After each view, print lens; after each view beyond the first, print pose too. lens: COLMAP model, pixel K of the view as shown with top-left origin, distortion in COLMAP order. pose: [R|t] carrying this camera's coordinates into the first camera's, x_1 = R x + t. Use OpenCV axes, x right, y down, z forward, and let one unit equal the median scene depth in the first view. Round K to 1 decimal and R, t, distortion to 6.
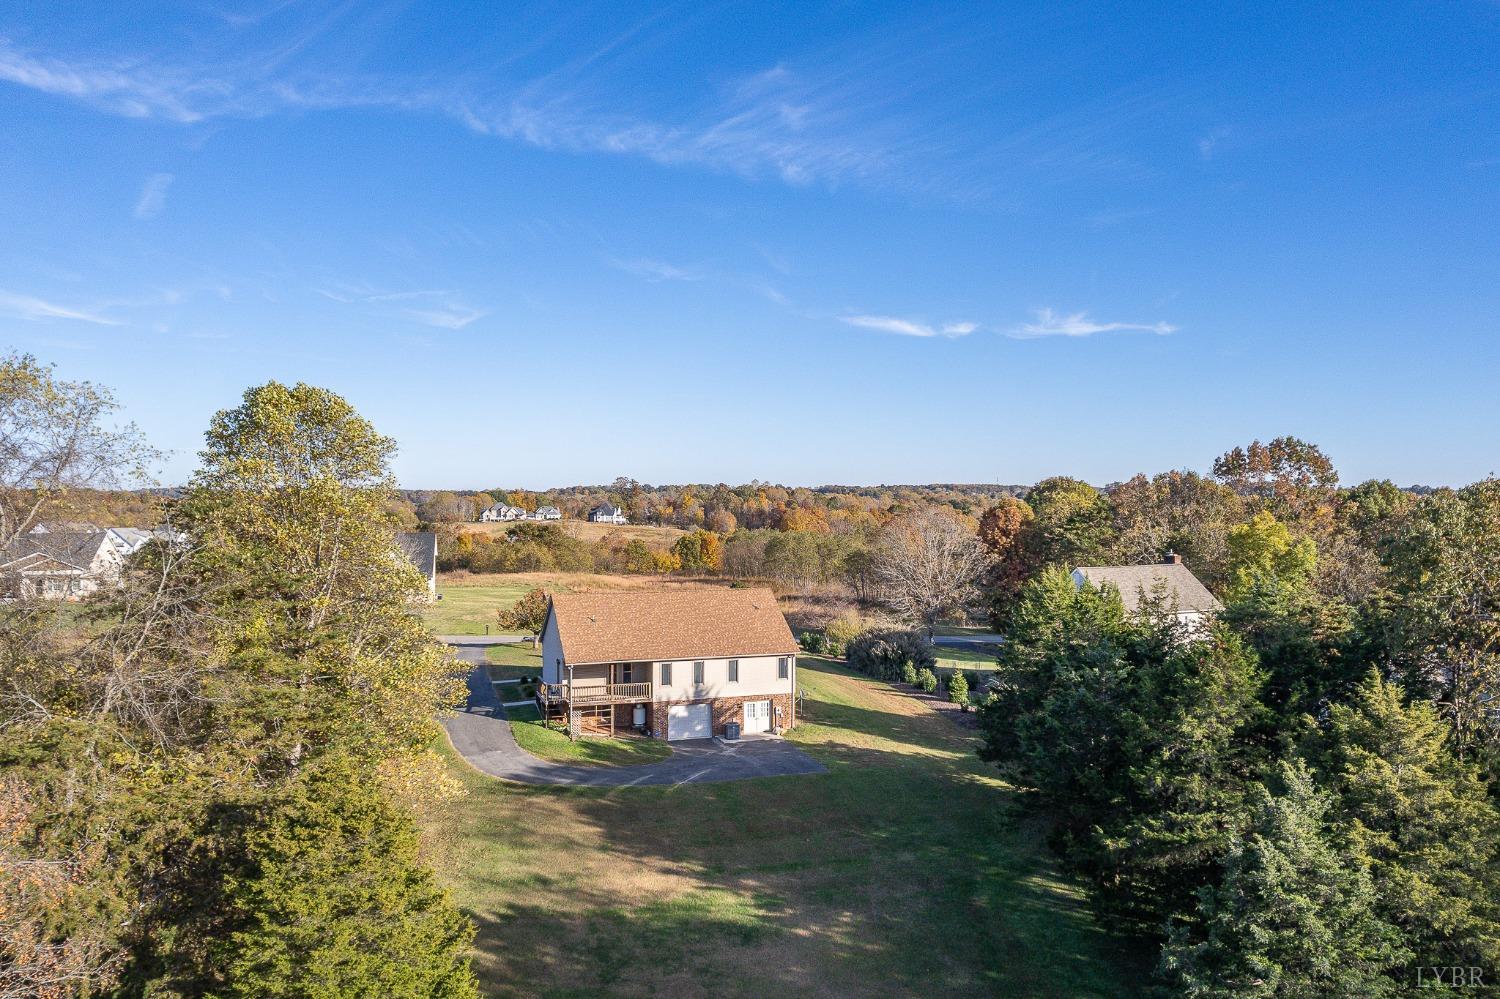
lens RADIAL K [[1088.4, 0, 750.0], [0, 1088.4, 499.5], [0, 0, 1]] dist [-0.015965, -0.058601]
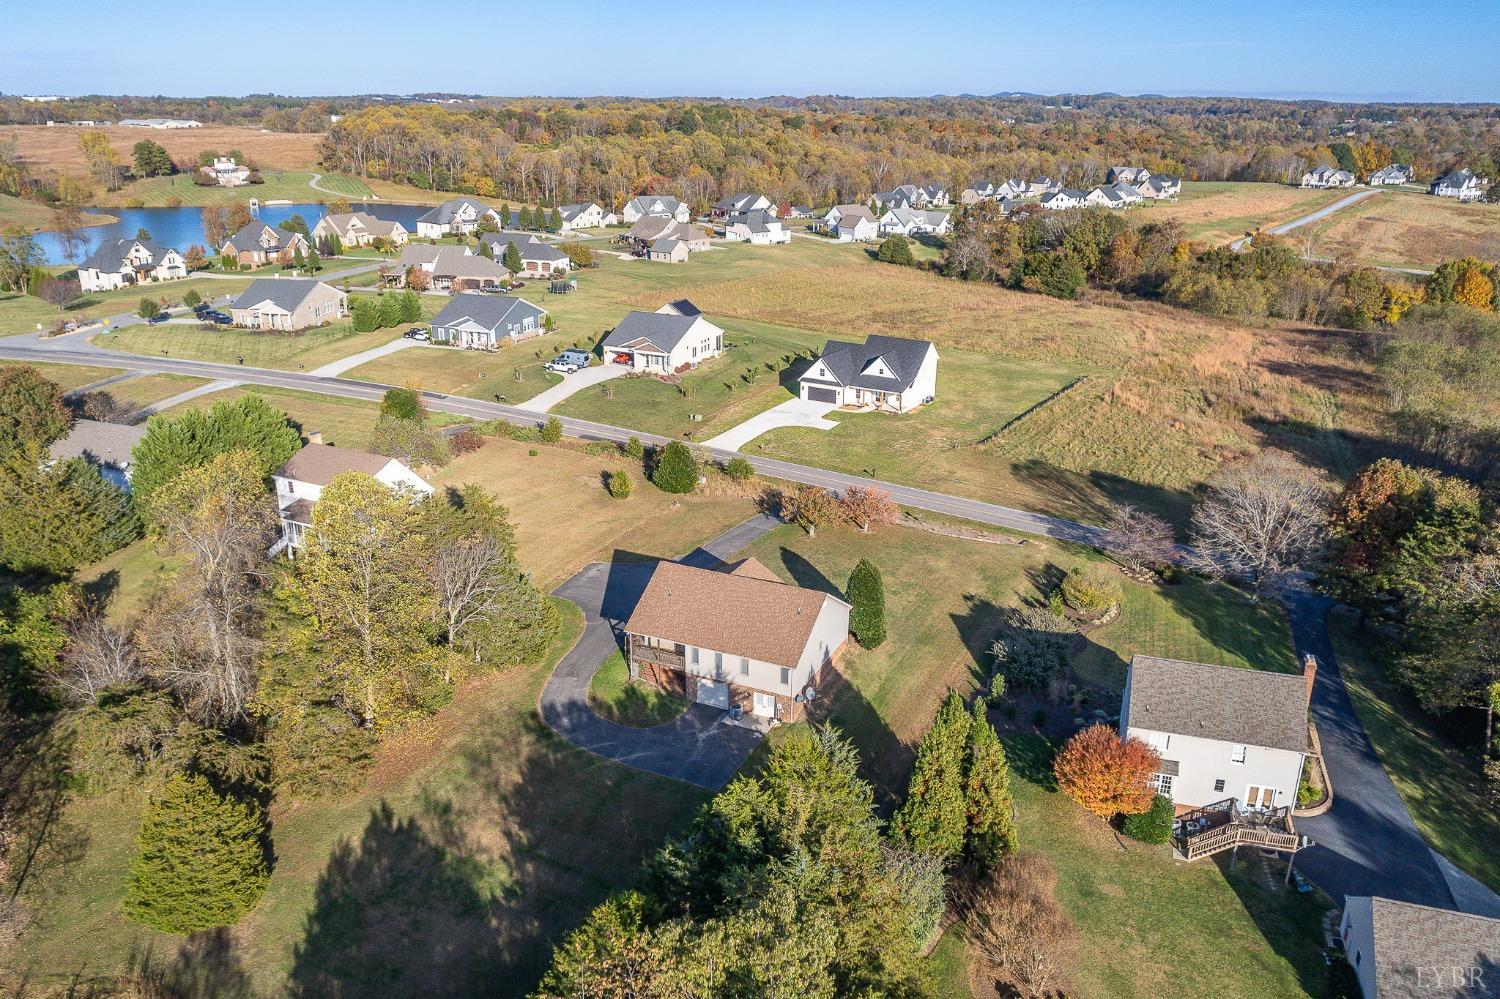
lens RADIAL K [[1088.4, 0, 750.0], [0, 1088.4, 499.5], [0, 0, 1]] dist [-0.015965, -0.058601]
pose [[0.716164, 0.242055, -0.654613, 0.736111], [-0.001686, 0.938530, 0.345194, -0.434408], [0.697930, -0.246112, 0.672549, 0.240499]]
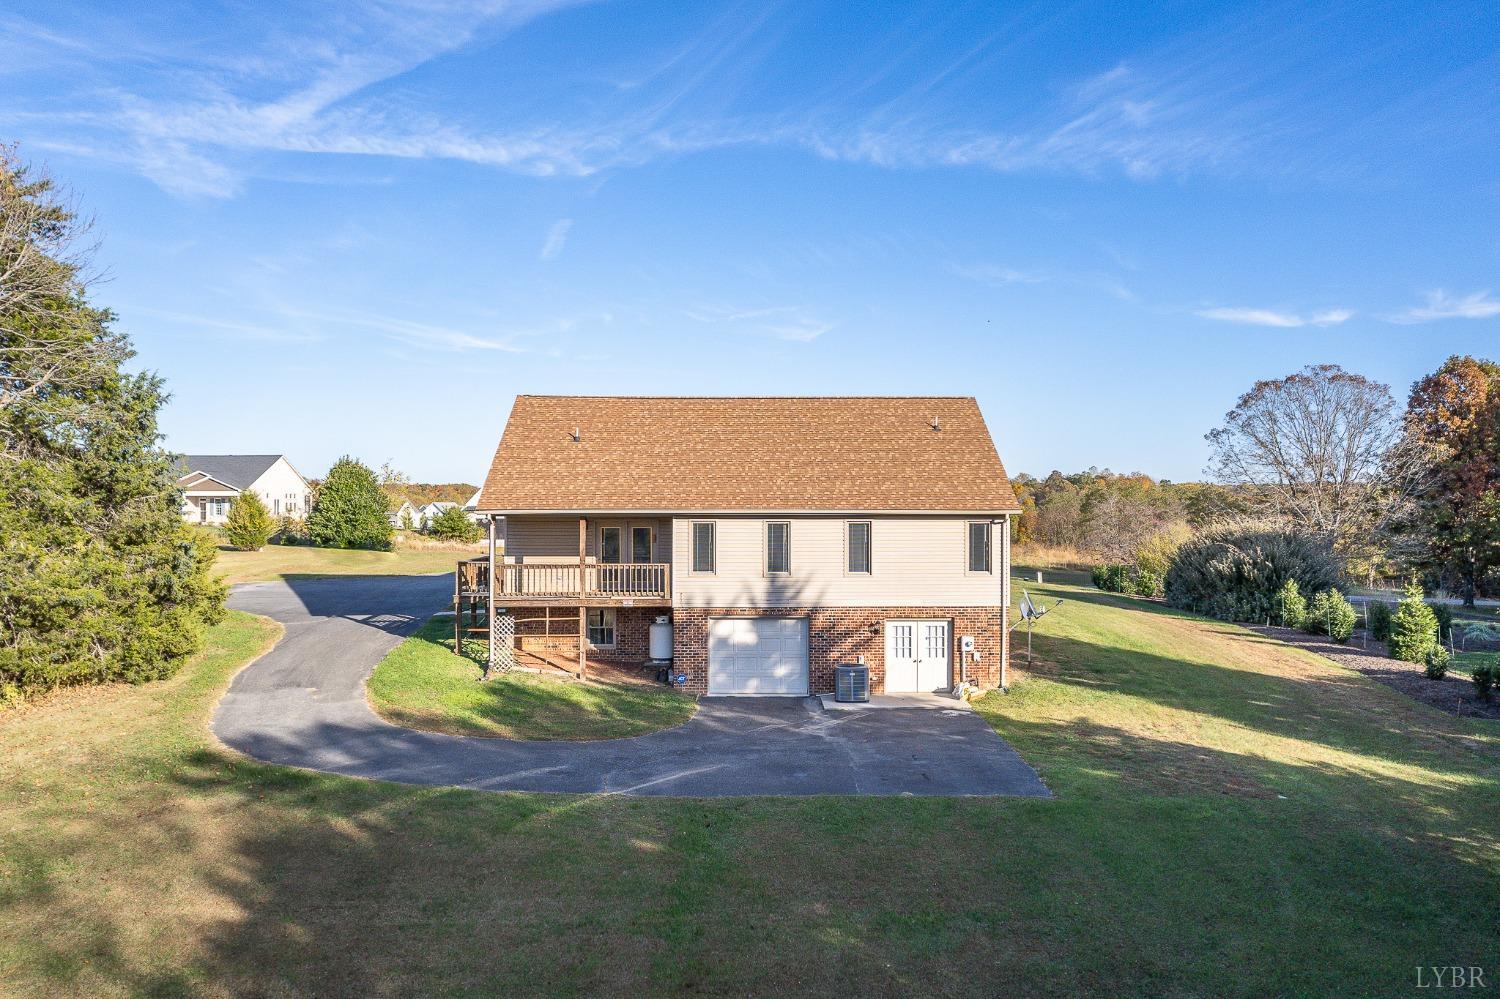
lens RADIAL K [[1088.4, 0, 750.0], [0, 1088.4, 499.5], [0, 0, 1]] dist [-0.015965, -0.058601]
pose [[0.953255, 0.007009, -0.302084, 0.075349], [-0.007093, 0.999975, 0.000821, 0.138804], [0.302082, 0.001360, 0.953281, 0.570791]]
